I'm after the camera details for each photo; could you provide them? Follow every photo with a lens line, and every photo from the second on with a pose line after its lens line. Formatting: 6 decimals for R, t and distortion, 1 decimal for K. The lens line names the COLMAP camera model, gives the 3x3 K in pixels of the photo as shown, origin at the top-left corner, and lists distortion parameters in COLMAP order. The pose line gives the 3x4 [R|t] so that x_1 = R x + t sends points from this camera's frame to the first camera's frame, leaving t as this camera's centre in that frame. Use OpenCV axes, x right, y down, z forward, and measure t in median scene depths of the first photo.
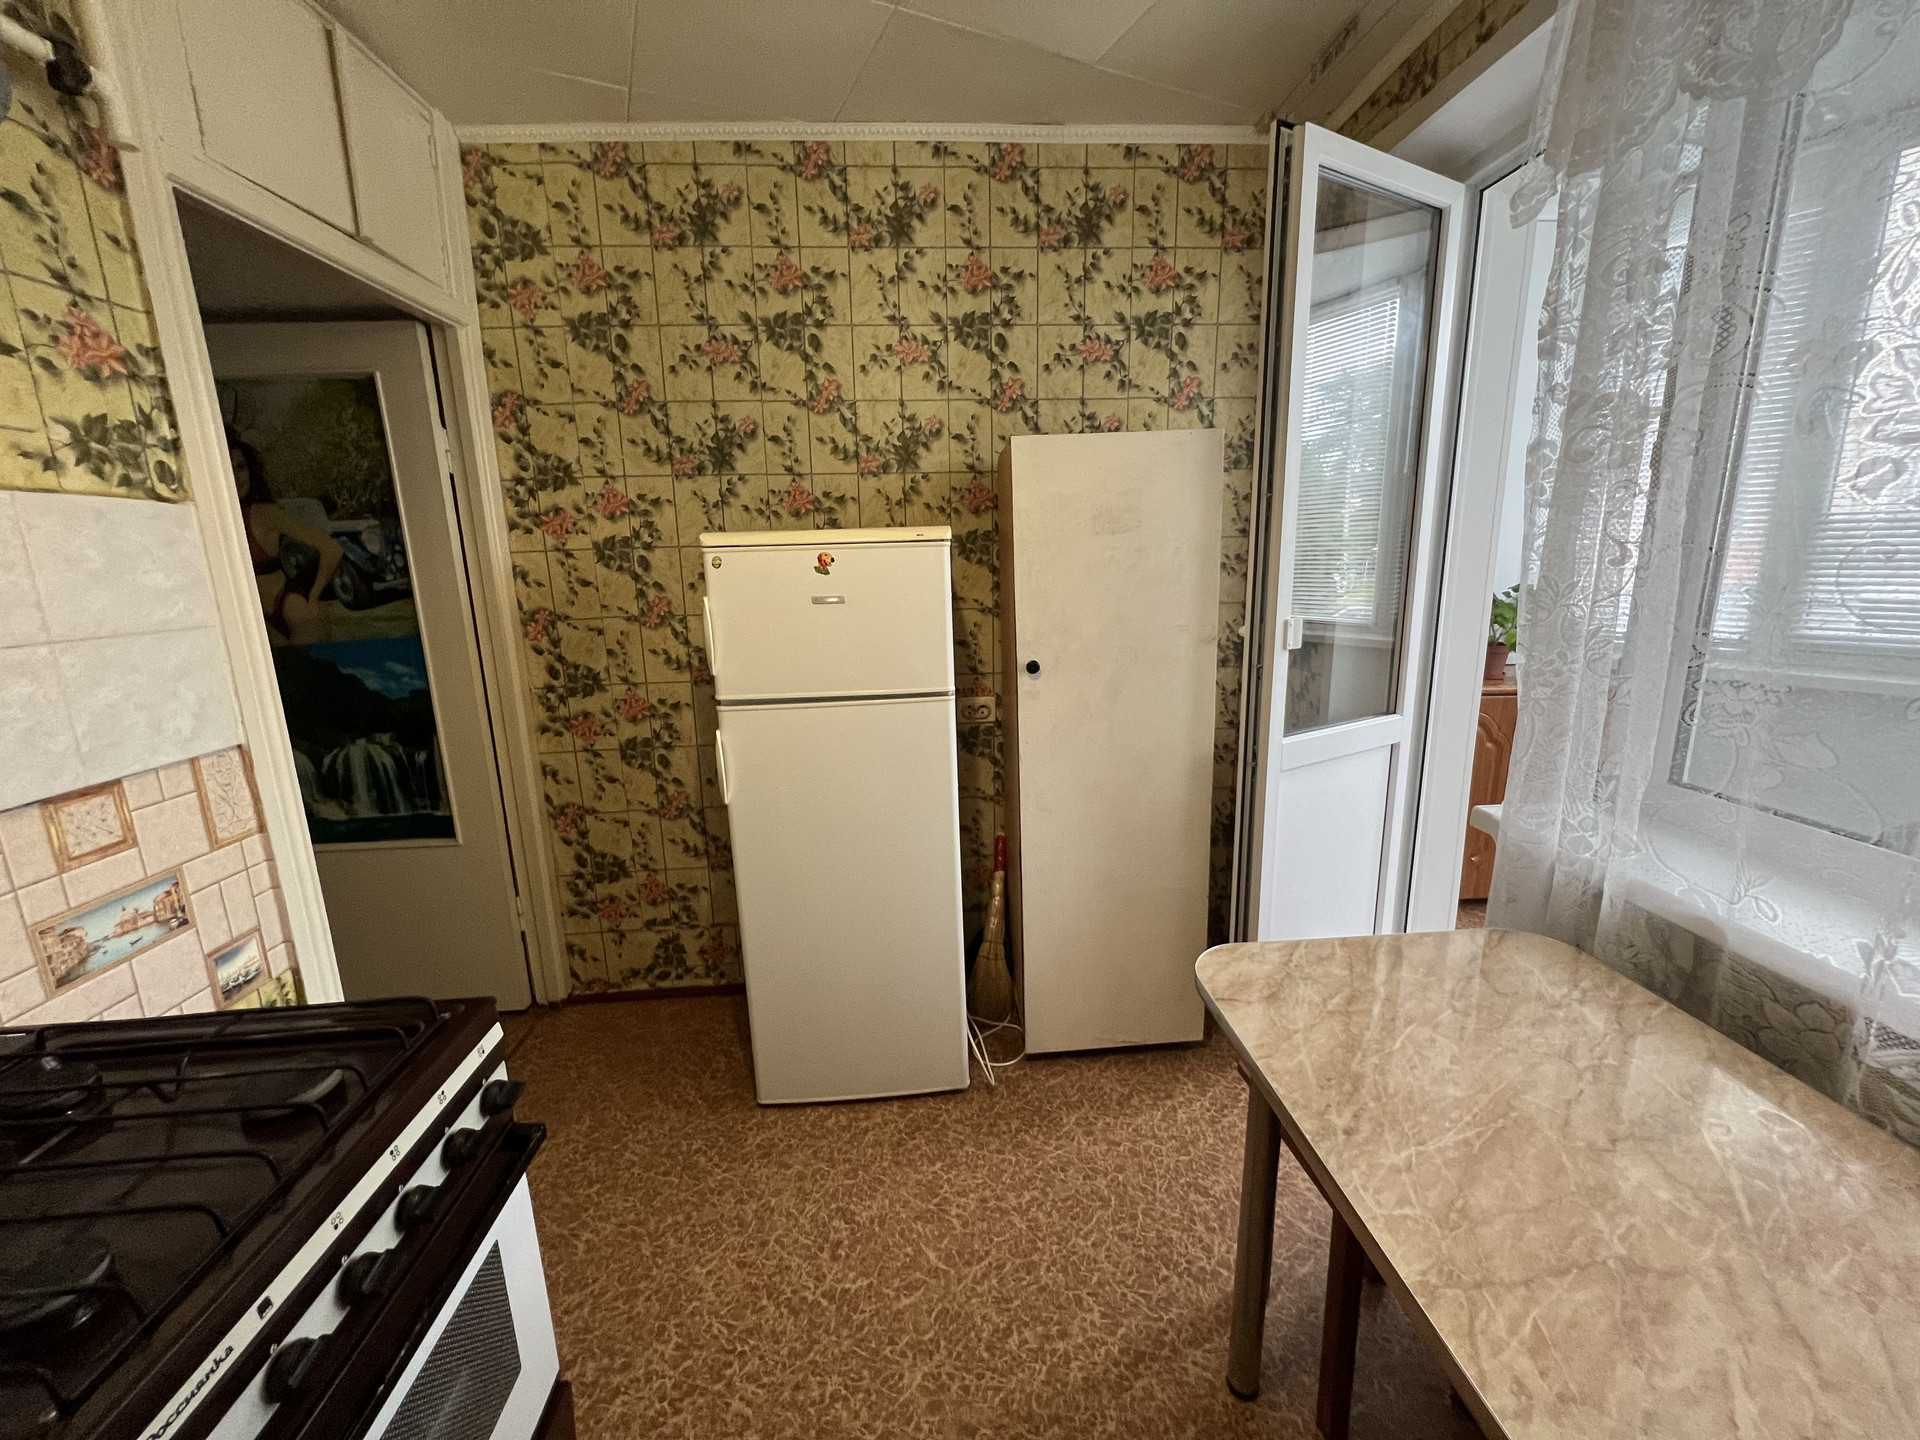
lens RADIAL K [[768.5, 0, 956.6], [0, 768.5, 717.0], [0, 0, 1]] dist [-0.001588, 0.000773]
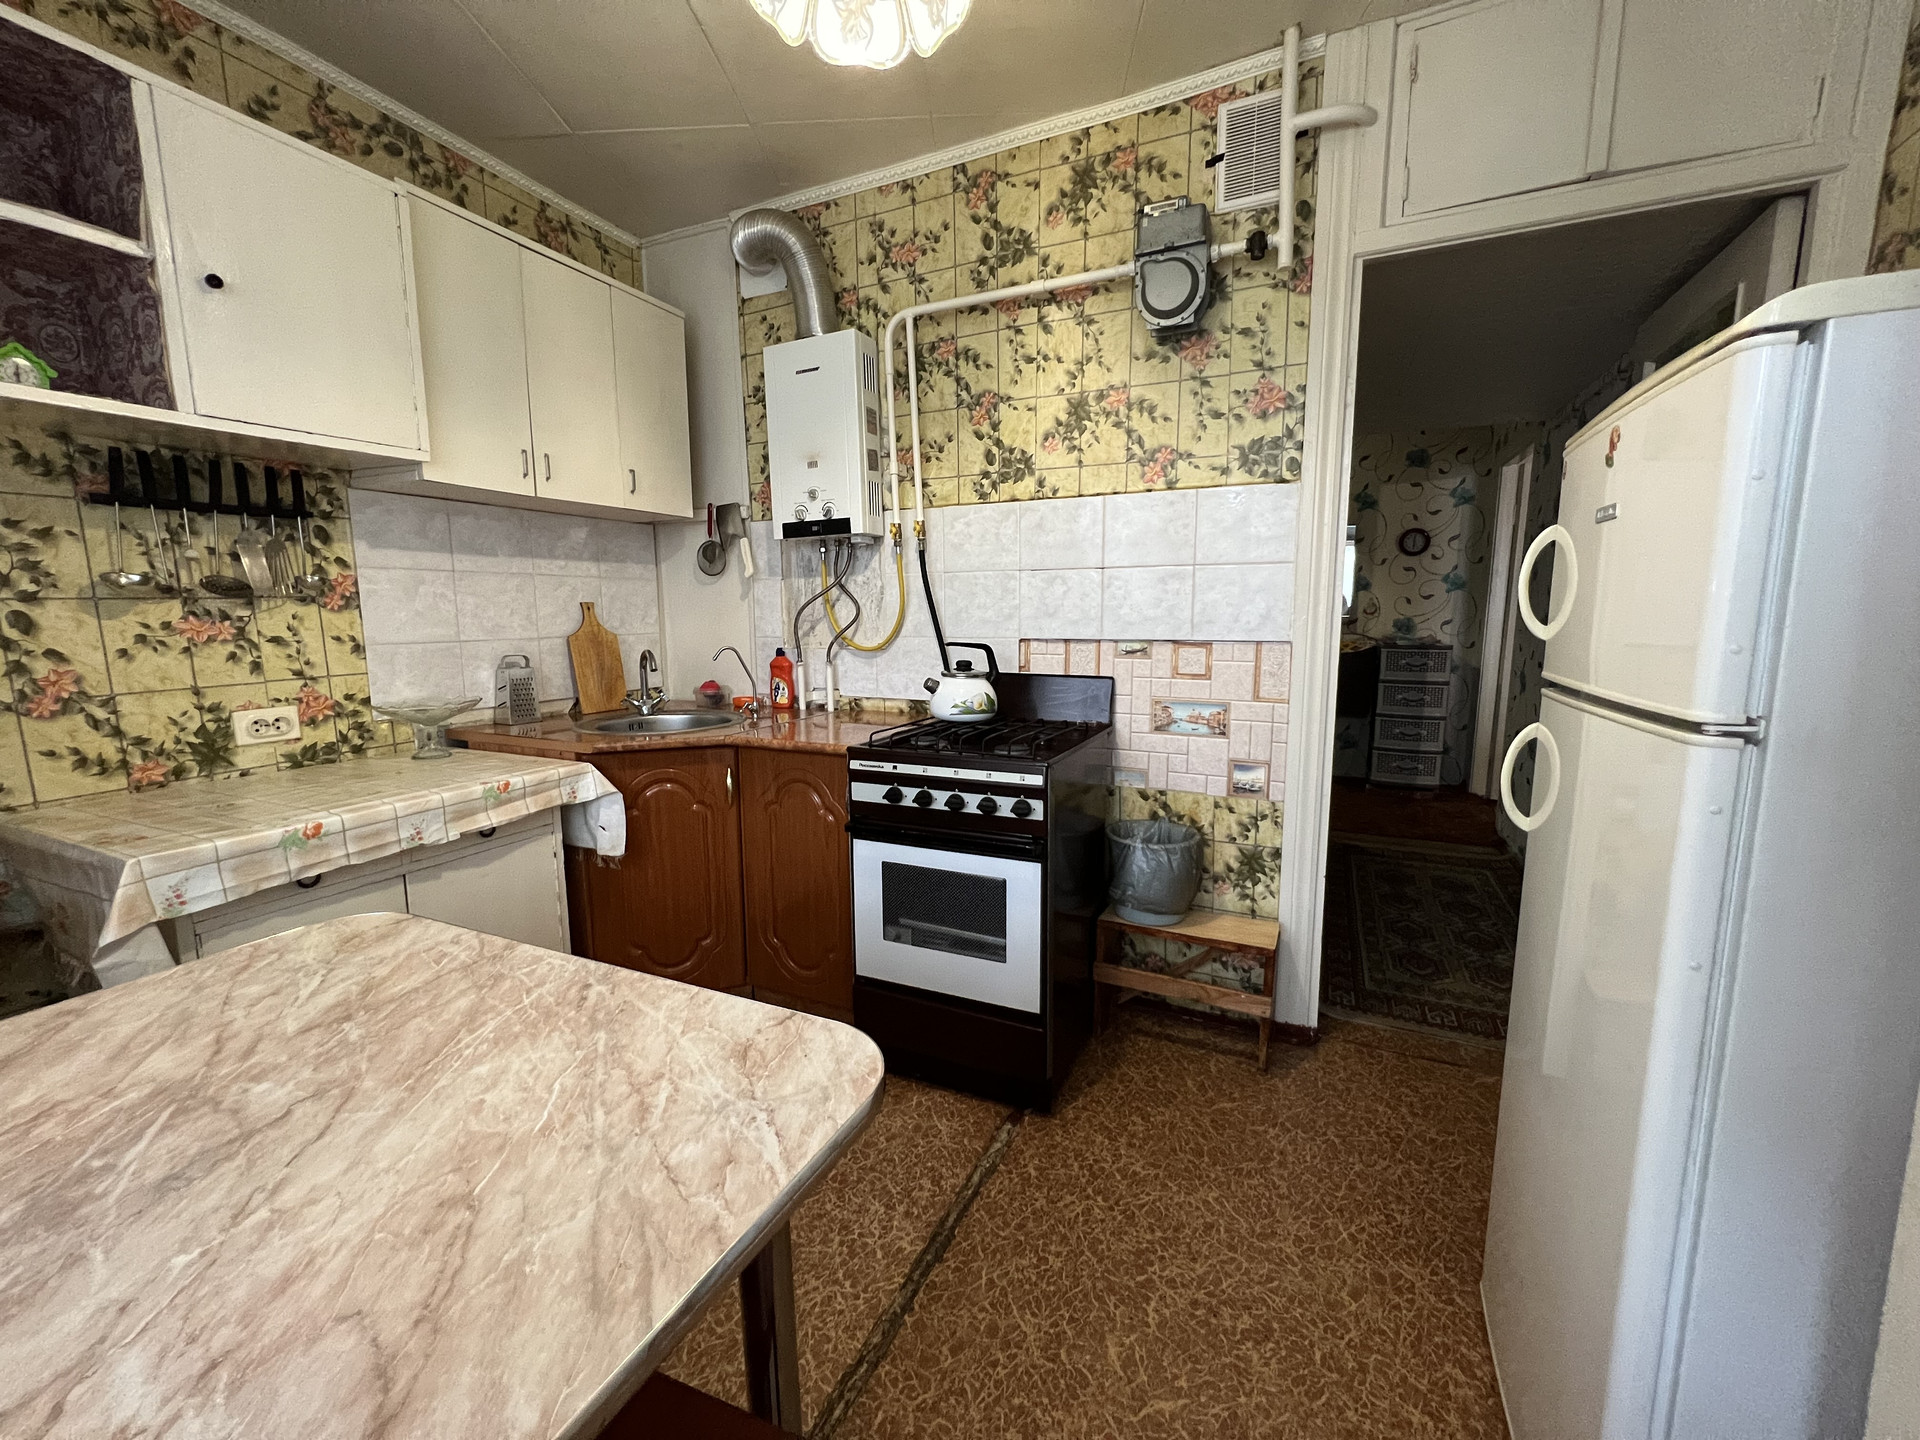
lens RADIAL K [[768.5, 0, 956.6], [0, 768.5, 717.0], [0, 0, 1]] dist [-0.001588, 0.000773]
pose [[-0.477899, 0.149892, -0.865531, 0.836874], [-0.167404, 0.951734, 0.257252, -0.120975], [0.862316, 0.267834, -0.429740, 1.334215]]
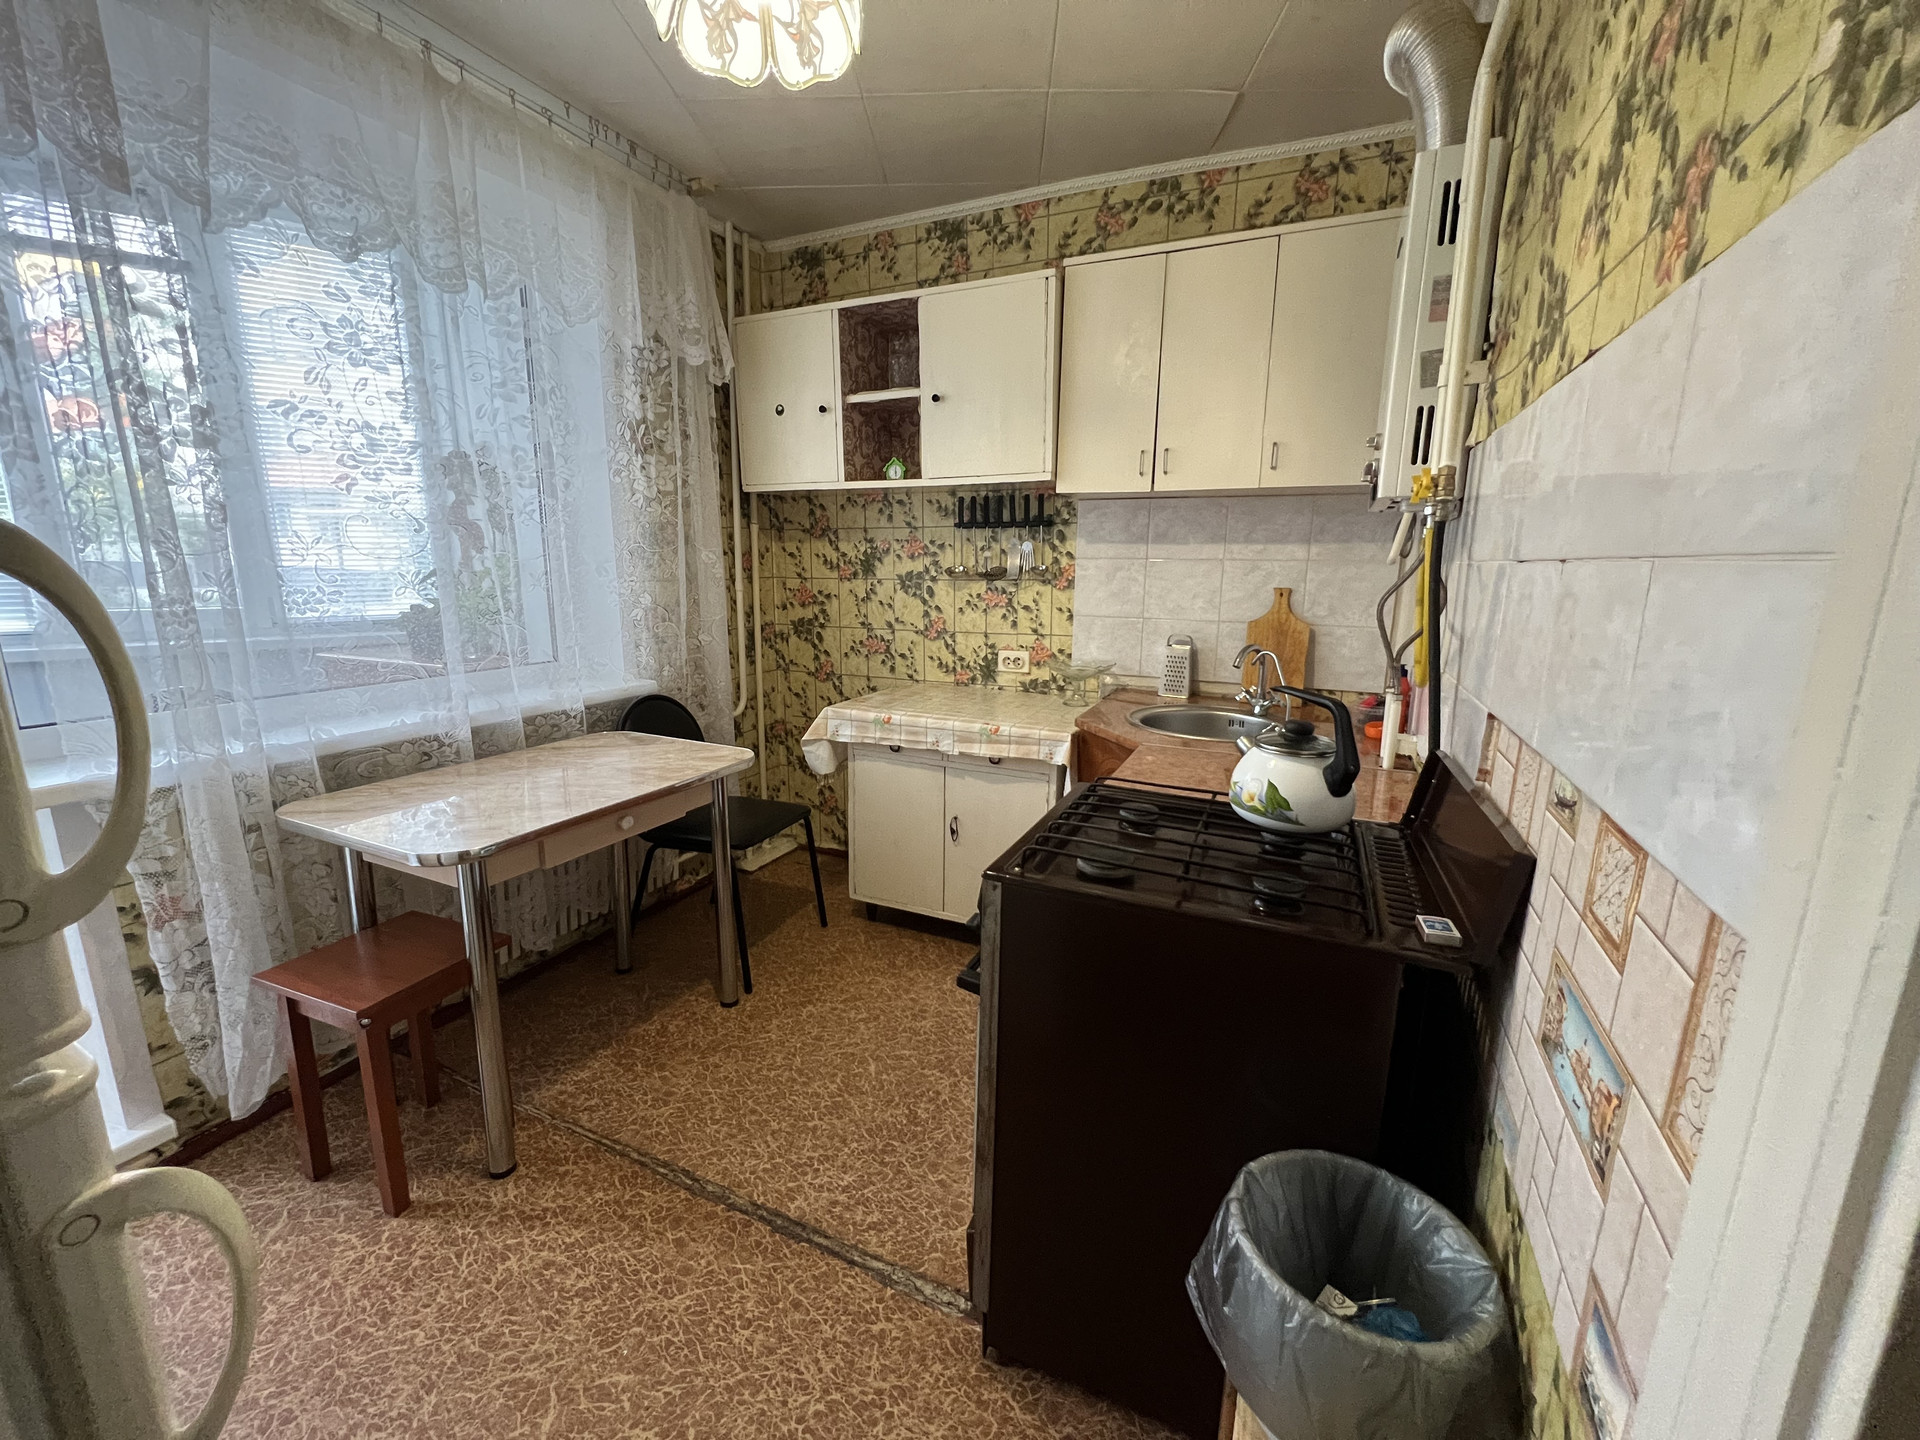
lens RADIAL K [[768.5, 0, 956.6], [0, 768.5, 717.0], [0, 0, 1]] dist [-0.001588, 0.000773]
pose [[-0.880164, -0.078956, 0.468057, -0.941848], [0.111868, 0.923789, 0.366197, -0.231478], [-0.461299, 0.374674, -0.804253, 1.603955]]
